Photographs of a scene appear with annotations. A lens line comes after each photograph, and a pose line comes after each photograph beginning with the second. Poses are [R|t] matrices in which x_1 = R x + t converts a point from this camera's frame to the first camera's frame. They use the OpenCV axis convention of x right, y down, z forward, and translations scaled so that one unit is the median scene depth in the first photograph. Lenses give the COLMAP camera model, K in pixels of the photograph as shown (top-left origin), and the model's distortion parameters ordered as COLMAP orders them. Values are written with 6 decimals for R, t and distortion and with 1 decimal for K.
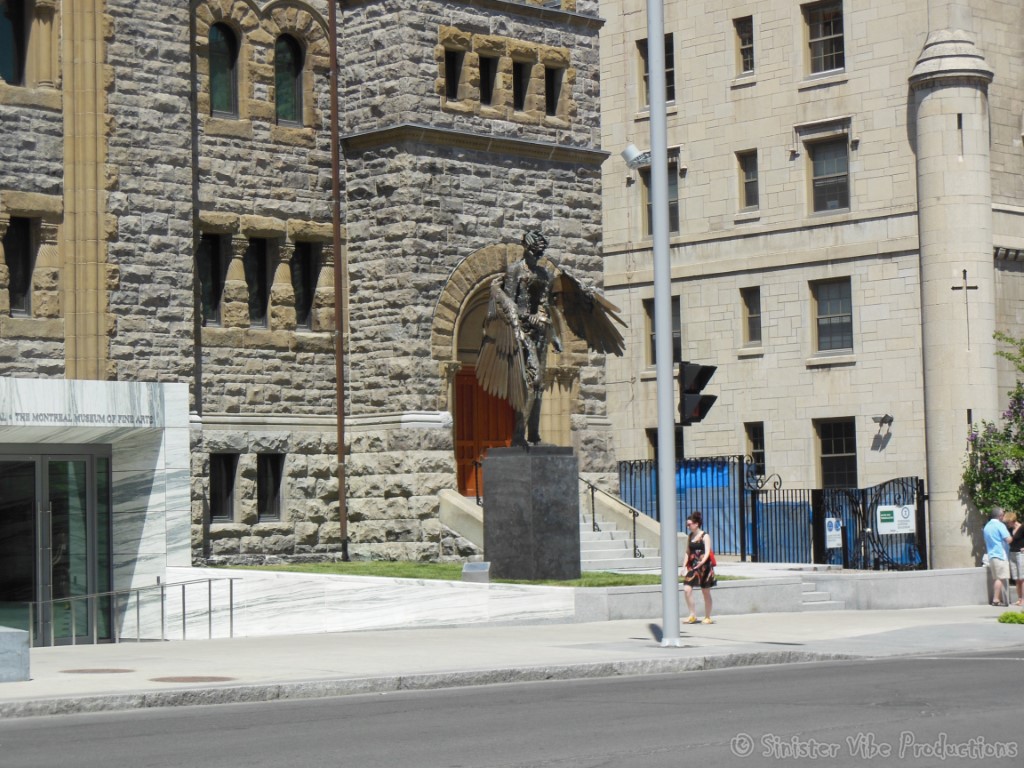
lens RADIAL K [[2297.9, 0, 514.2], [0, 2297.9, 384.7], [0, 0, 1]] dist [0.085786, 0.092396]
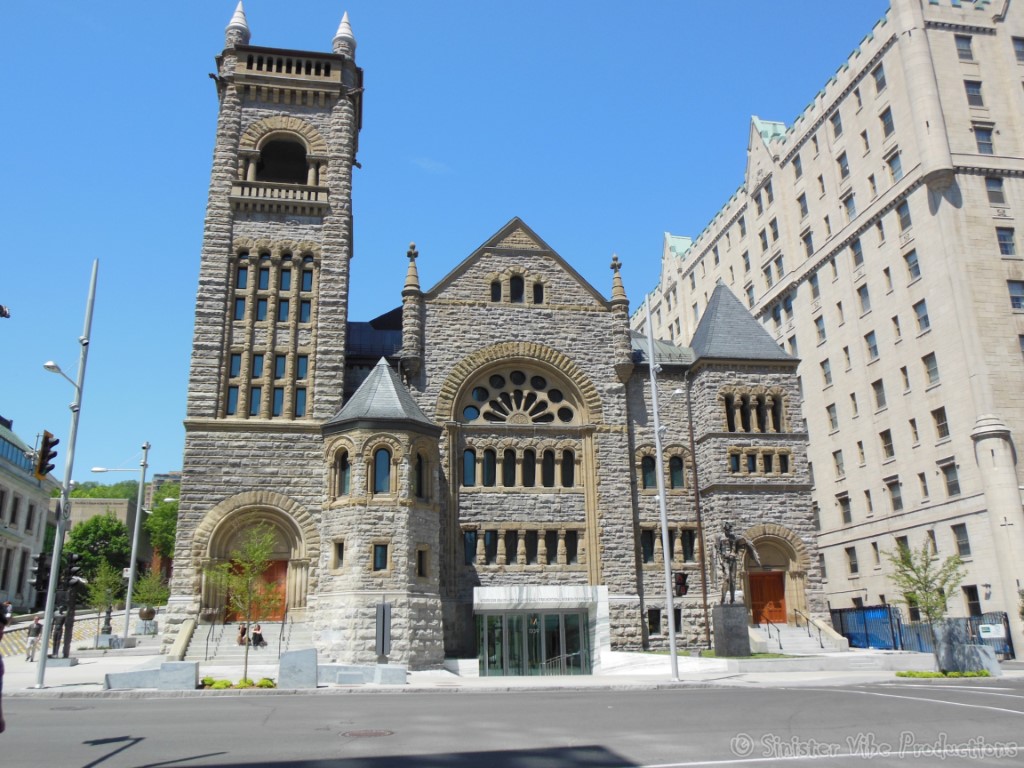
lens RADIAL K [[875.0, 0, 514.1], [0, 875.0, 385.1], [0, 0, 1]] dist [-0.064498, 0.107818]
pose [[0.817501, -0.164732, -0.551865, 0.347595], [0.039133, 0.971895, -0.232141, 0.003821], [0.574596, 0.168179, 0.800971, 0.014196]]
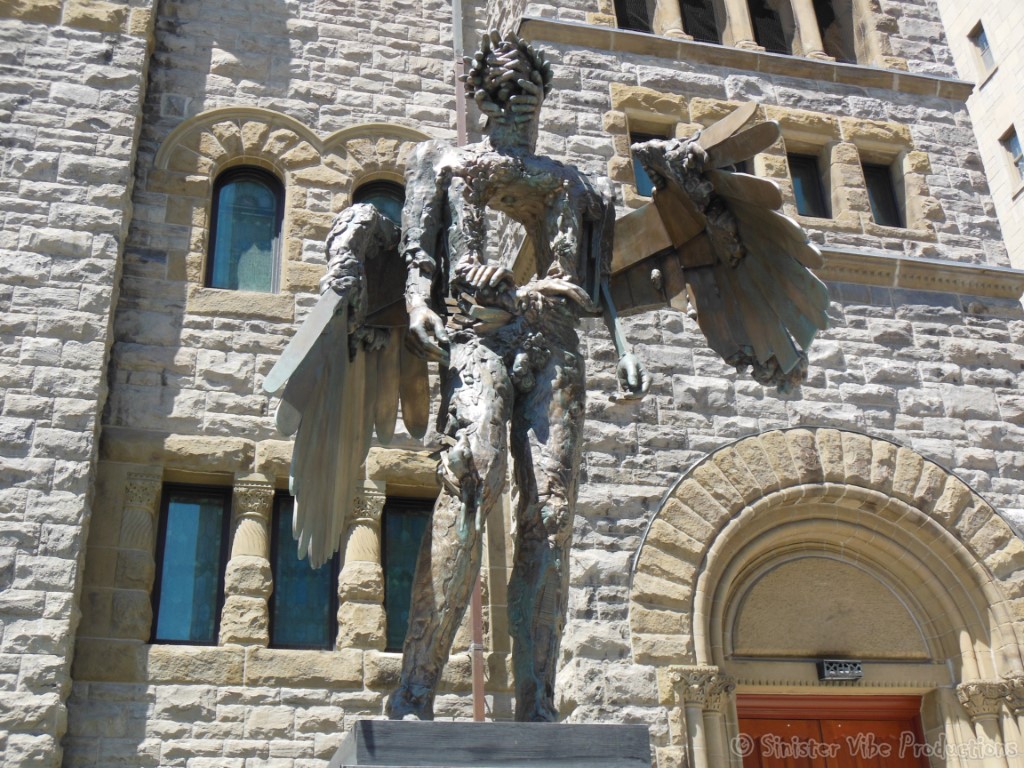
lens RADIAL K [[1230.1, 0, 508.6], [0, 1230.1, 398.2], [0, 0, 1]] dist [-0.041486, 0.053951]
pose [[0.855213, -0.257368, -0.449859, 0.062512], [0.052233, 0.906370, -0.419242, 0.040218], [0.515638, 0.335044, 0.788583, 0.783413]]
